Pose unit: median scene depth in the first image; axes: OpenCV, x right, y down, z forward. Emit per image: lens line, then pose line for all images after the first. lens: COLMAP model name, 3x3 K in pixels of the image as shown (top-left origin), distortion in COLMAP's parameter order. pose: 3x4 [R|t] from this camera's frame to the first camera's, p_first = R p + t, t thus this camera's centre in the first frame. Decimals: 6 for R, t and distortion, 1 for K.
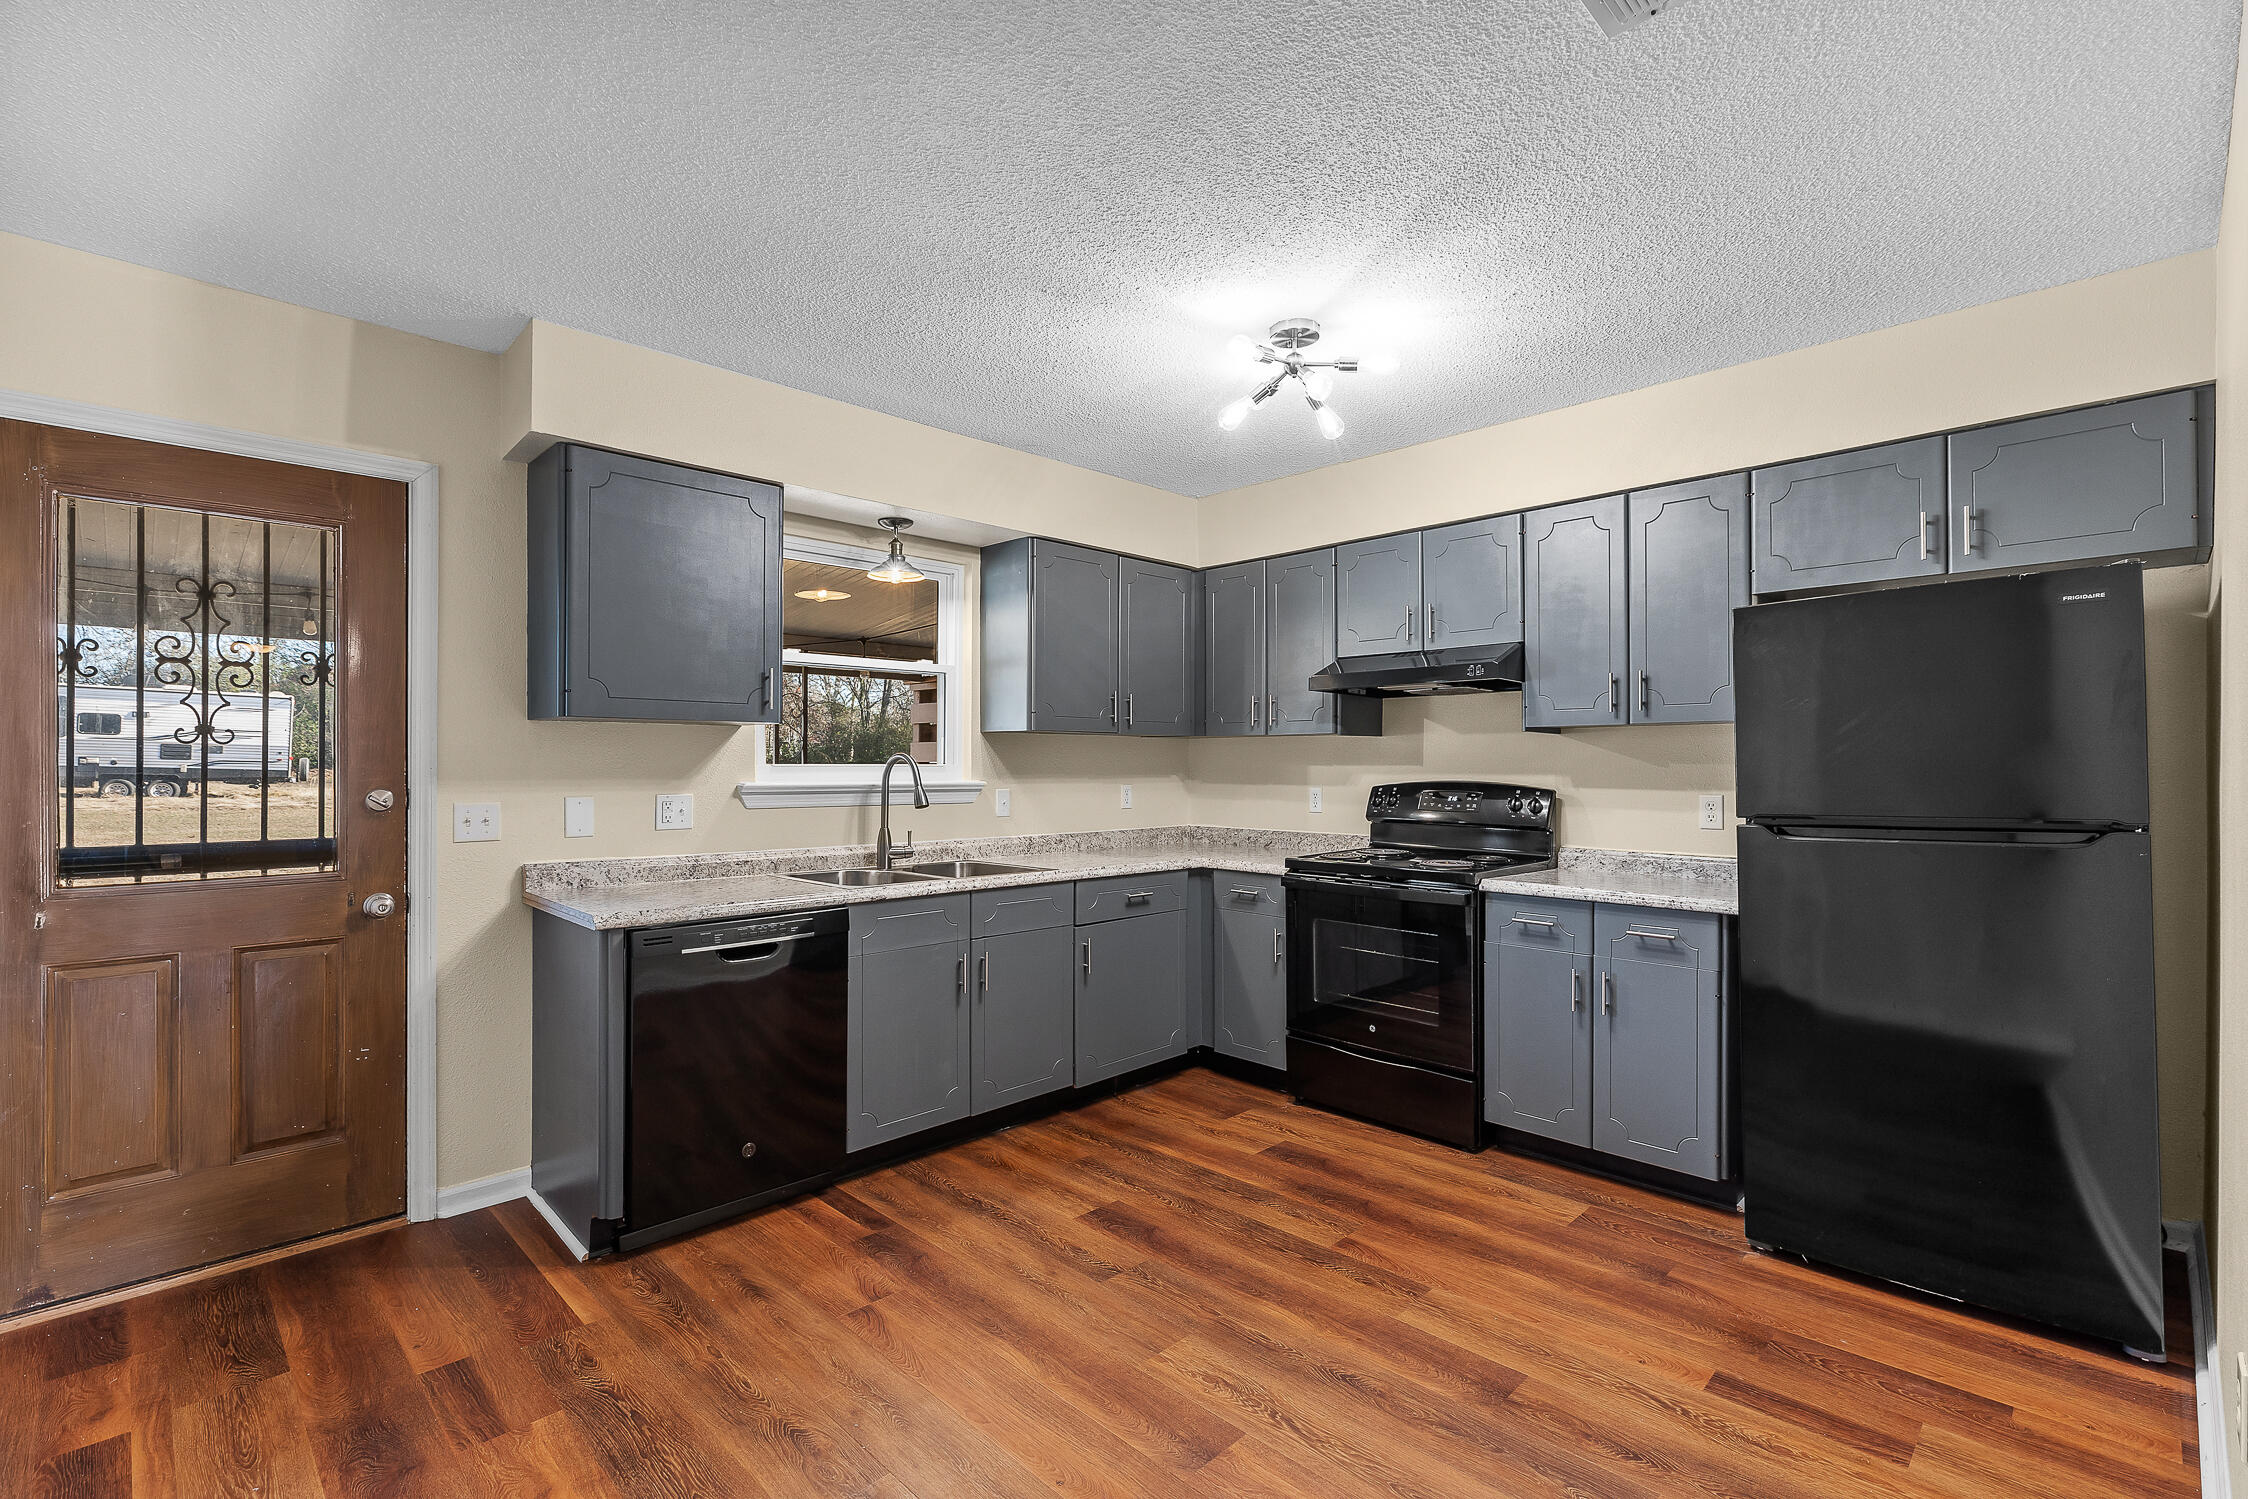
lens RADIAL K [[958.8, 0, 1124.0], [0, 958.8, 749.5], [0, 0, 1]] dist [-0.000529, -0.000276]
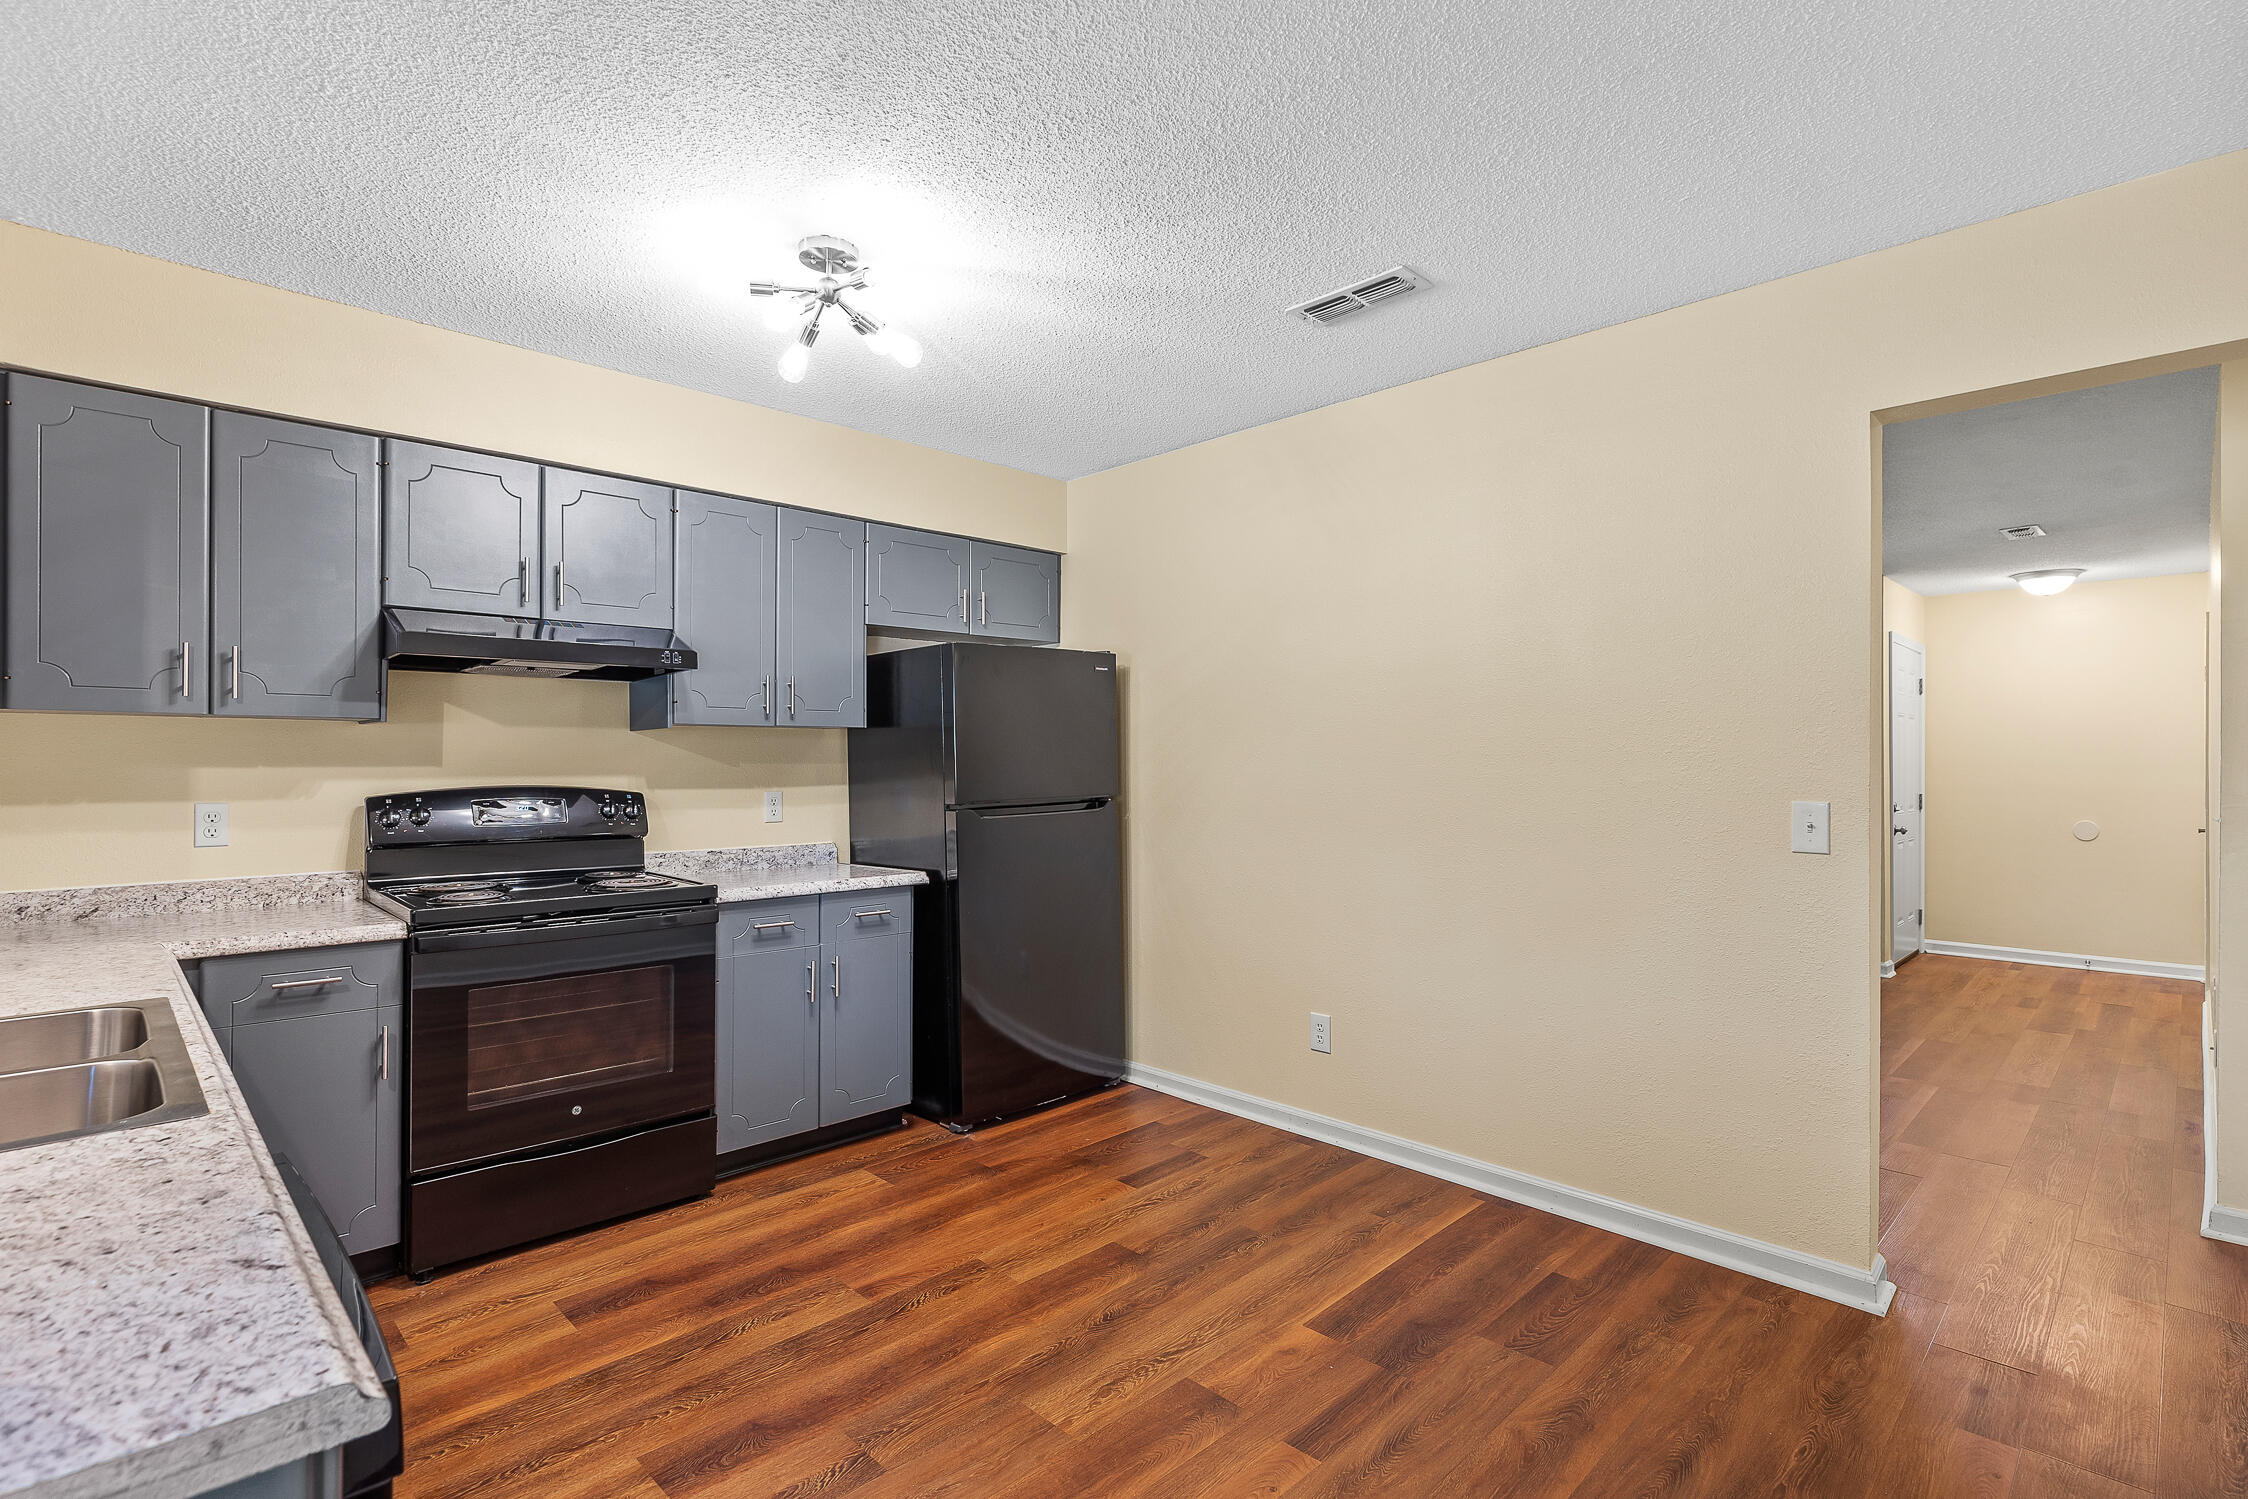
lens RADIAL K [[1067.3, 0, 1082.6], [0, 1067.3, 751.6], [0, 0, 1]] dist [-0.001644, -0.000116]
pose [[0.047413, 0.008080, 0.998843, -0.701215], [-0.011236, 0.999908, -0.007556, 0.008258], [-0.998812, -0.010865, 0.047500, 0.684064]]
